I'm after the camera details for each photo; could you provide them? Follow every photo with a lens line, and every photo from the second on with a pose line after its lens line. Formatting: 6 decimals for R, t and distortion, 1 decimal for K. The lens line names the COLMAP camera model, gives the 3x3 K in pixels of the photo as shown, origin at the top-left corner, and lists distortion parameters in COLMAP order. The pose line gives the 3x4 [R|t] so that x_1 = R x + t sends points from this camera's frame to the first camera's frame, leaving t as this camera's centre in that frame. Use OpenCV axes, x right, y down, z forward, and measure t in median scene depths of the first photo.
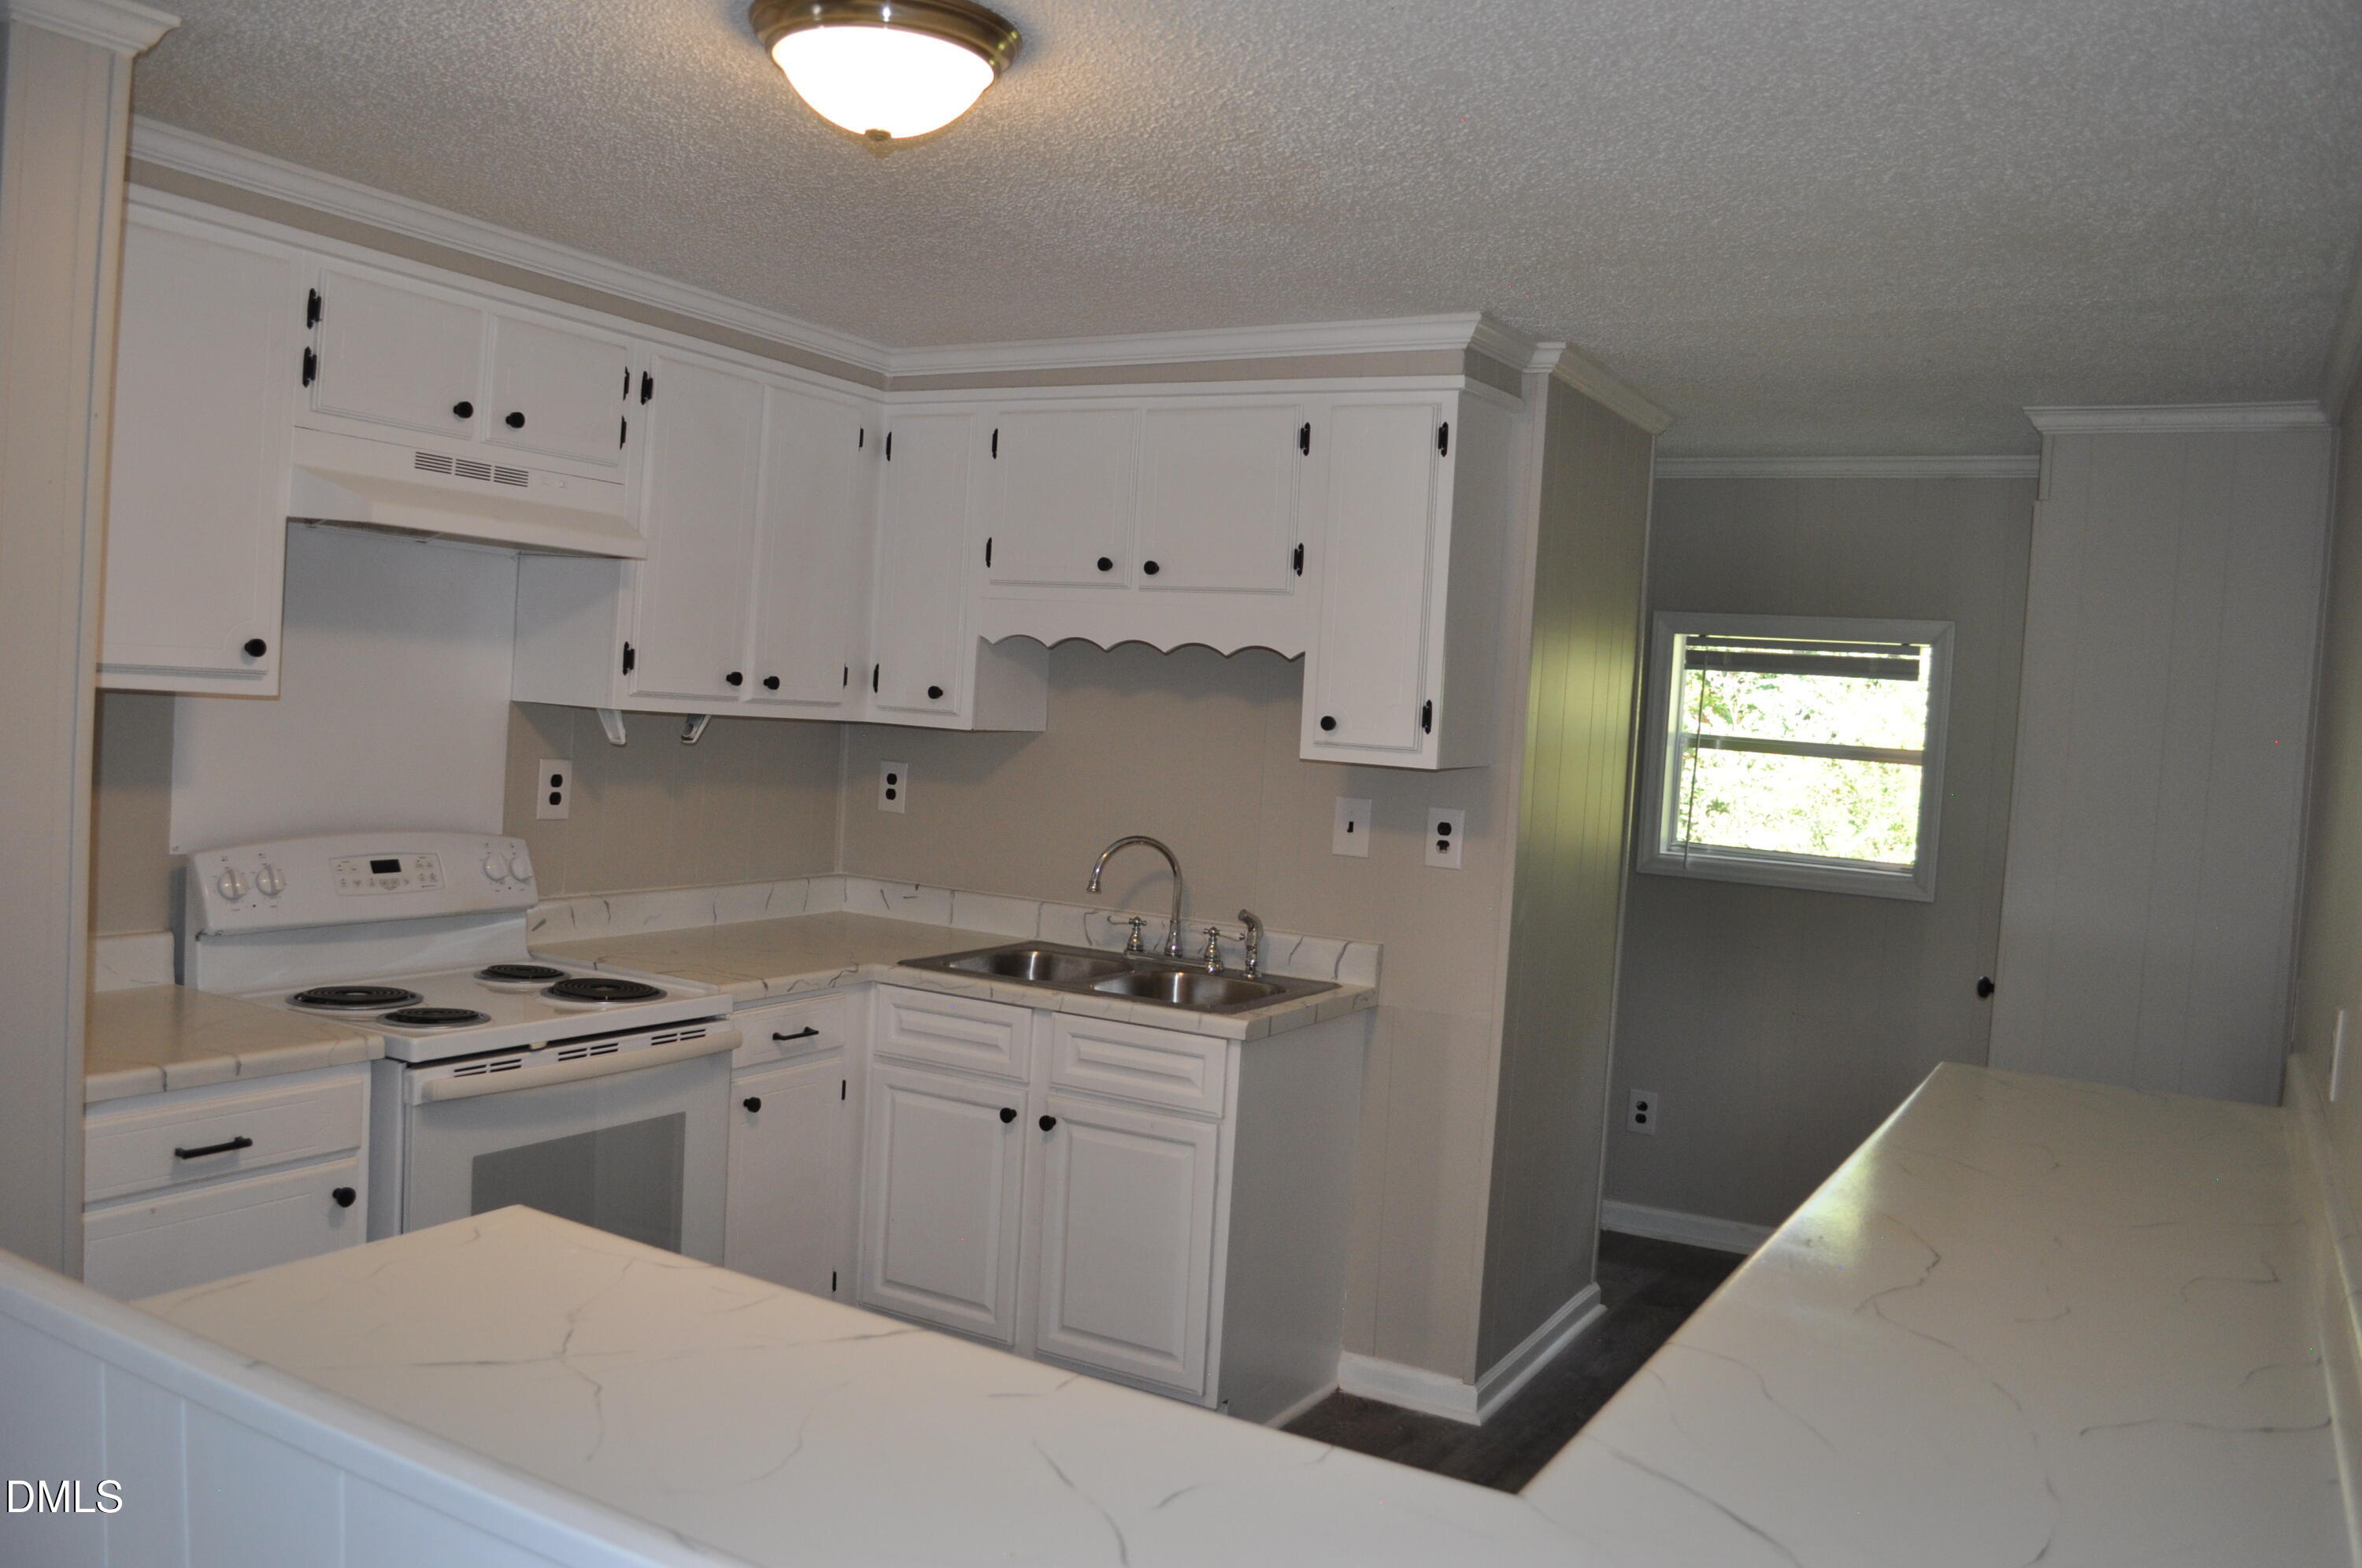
lens RADIAL K [[1836.2, 0, 1181.0], [0, 1836.2, 784.0], [0, 0, 1]] dist [-0.088718, 0.007684]
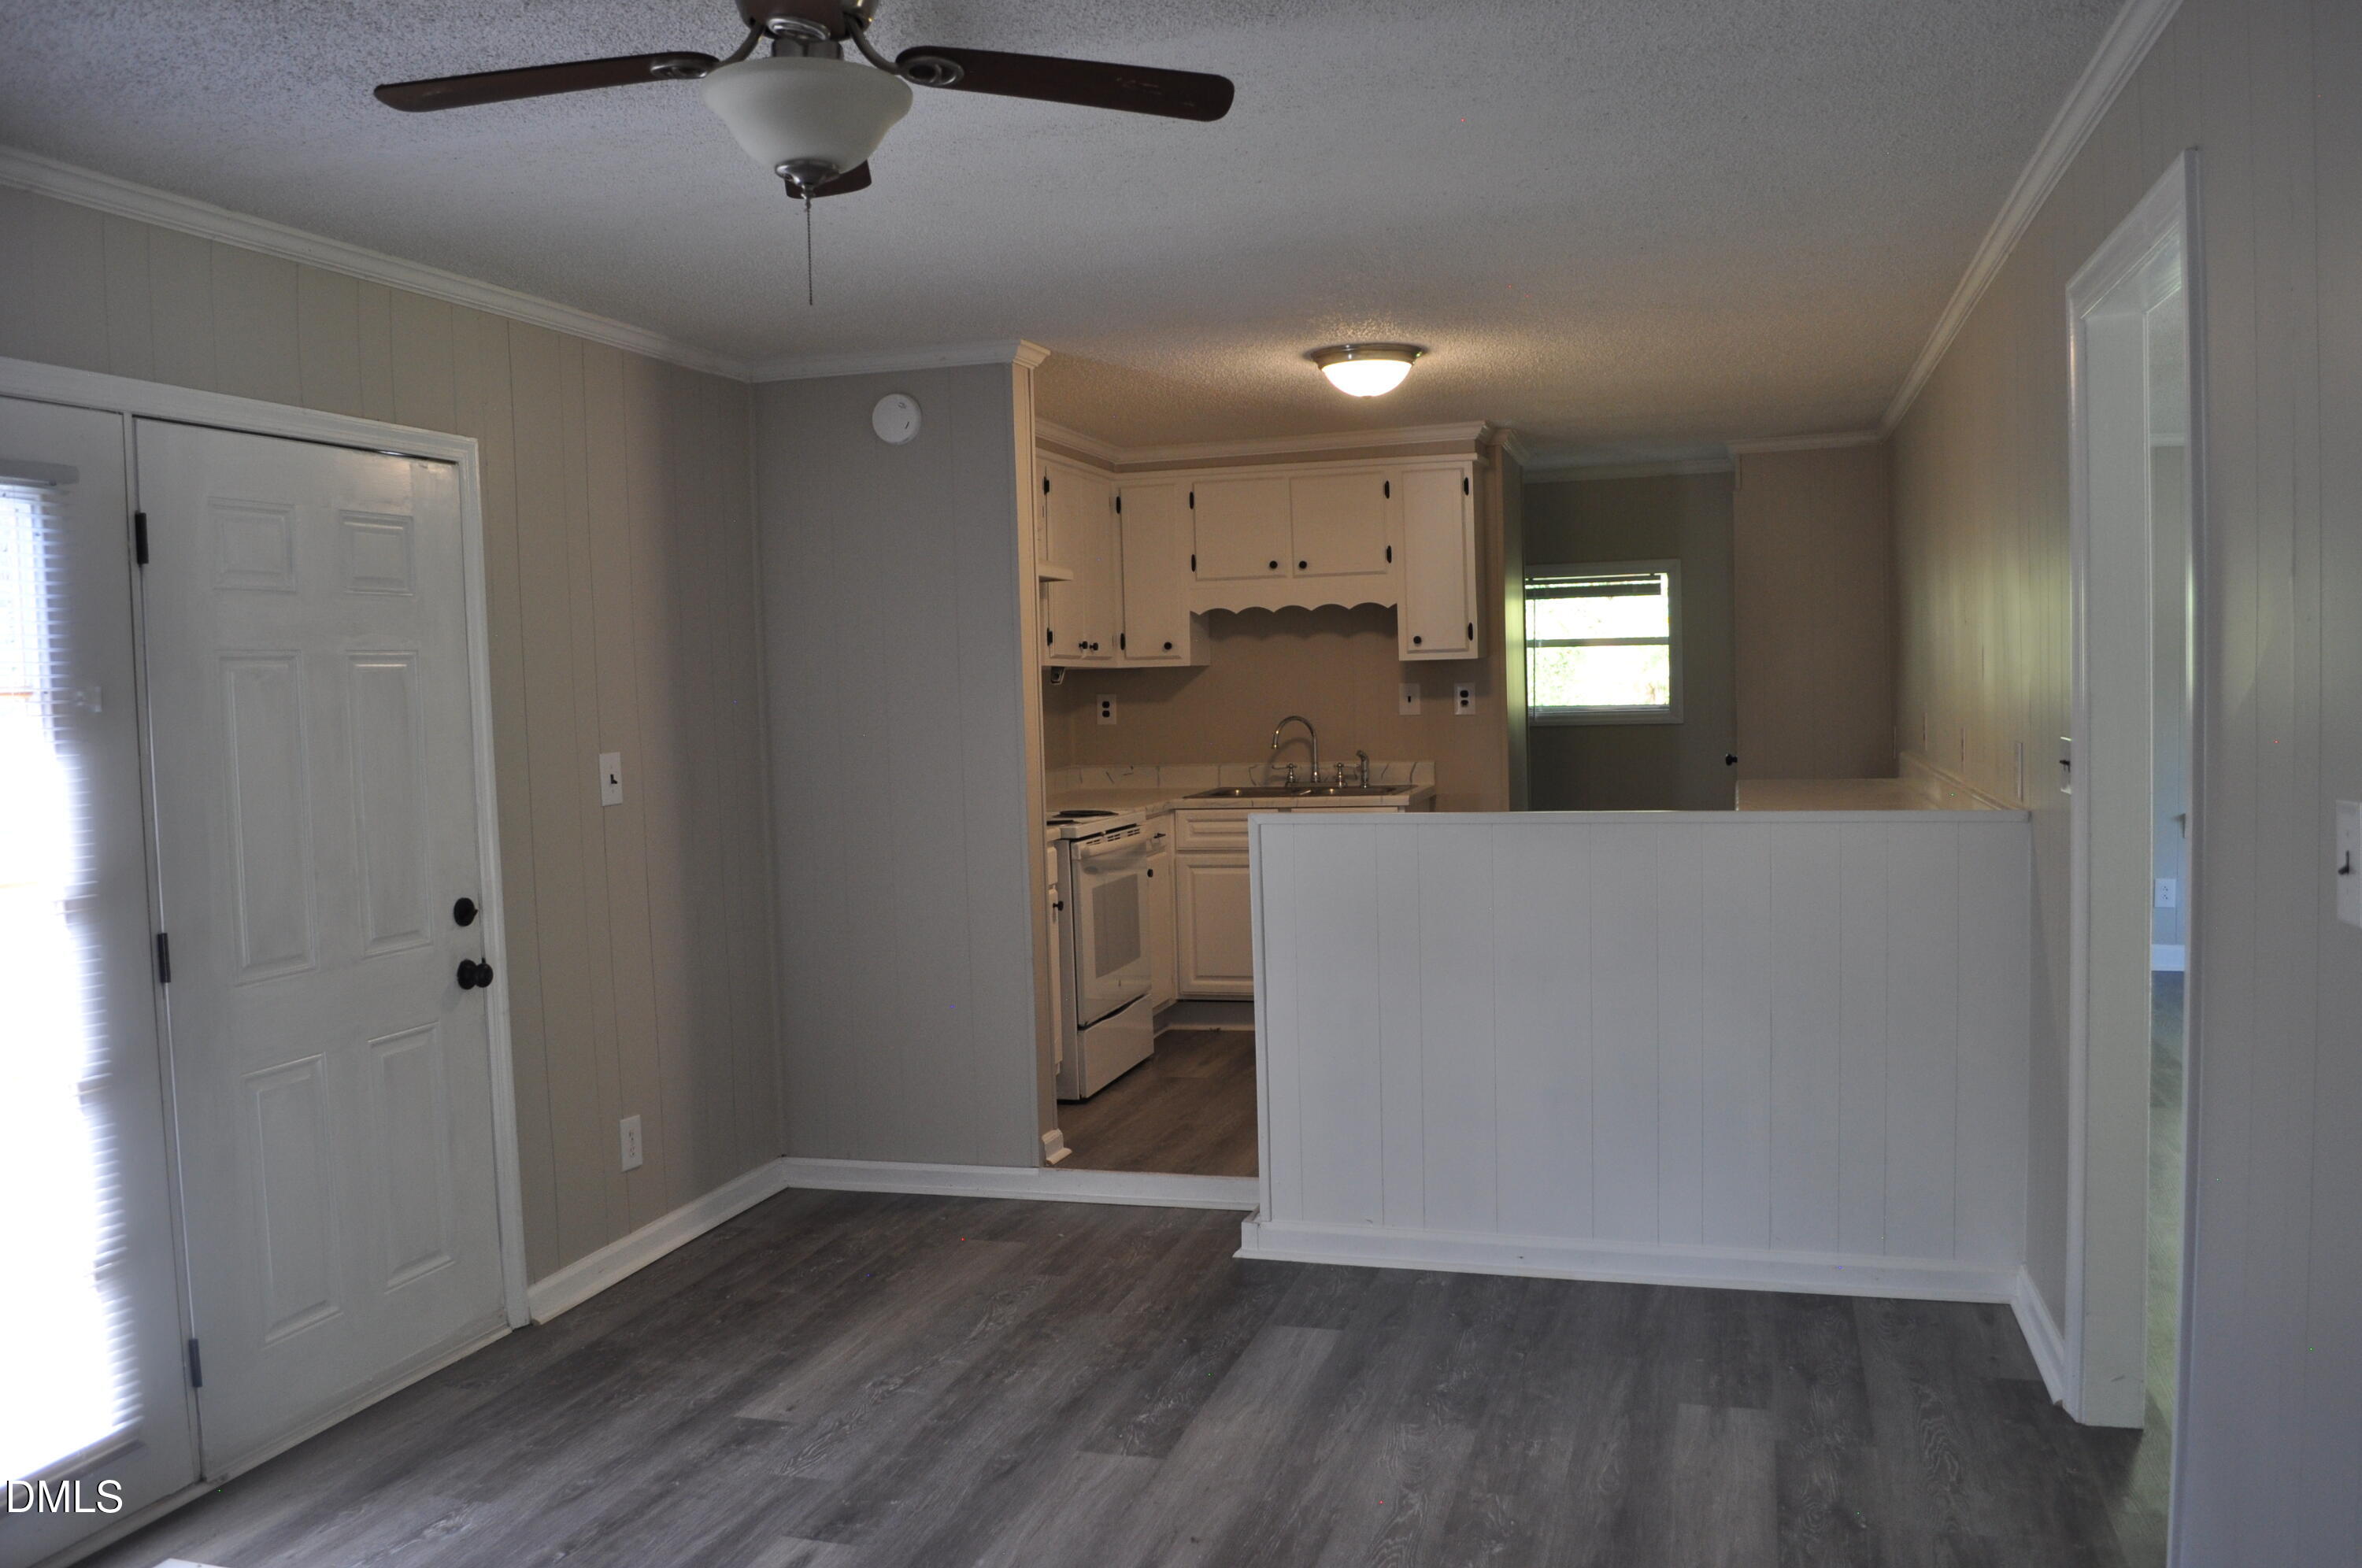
lens RADIAL K [[1836.2, 0, 1181.0], [0, 1836.2, 784.0], [0, 0, 1]] dist [-0.088718, 0.007684]
pose [[0.970135, -0.103657, 0.219302, -0.534615], [0.100515, 0.994609, 0.025468, 0.038179], [-0.220760, -0.002664, 0.975325, -0.719107]]
